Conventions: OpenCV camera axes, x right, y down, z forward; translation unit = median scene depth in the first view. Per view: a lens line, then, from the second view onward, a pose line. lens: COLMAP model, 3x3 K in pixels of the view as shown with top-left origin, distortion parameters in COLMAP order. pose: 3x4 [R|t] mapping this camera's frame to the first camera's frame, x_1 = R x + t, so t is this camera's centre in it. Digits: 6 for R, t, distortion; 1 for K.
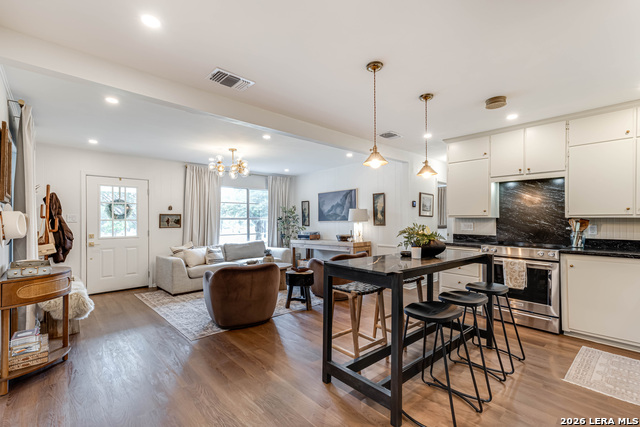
lens RADIAL K [[286.8, 0, 318.2], [0, 286.8, 216.8], [0, 0, 1]] dist [0.021714, -0.000216]
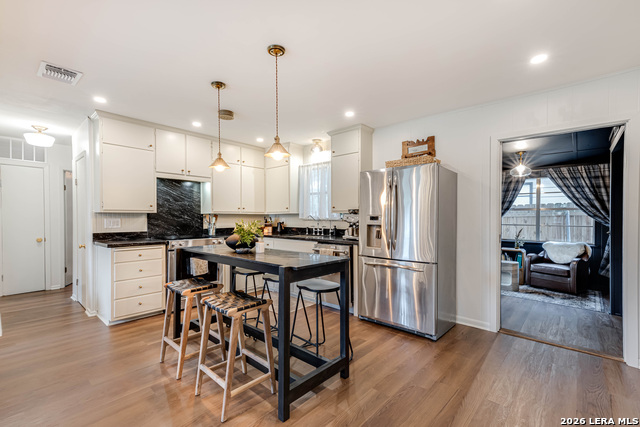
lens RADIAL K [[283.7, 0, 318.5], [0, 283.7, 217.1], [0, 0, 1]] dist [0.022276, -0.000470]
pose [[-0.100837, -0.006602, 0.994881, -0.328185], [-0.009870, 0.999935, 0.005635, 0.004747], [-0.994854, -0.009251, -0.100896, 0.429077]]
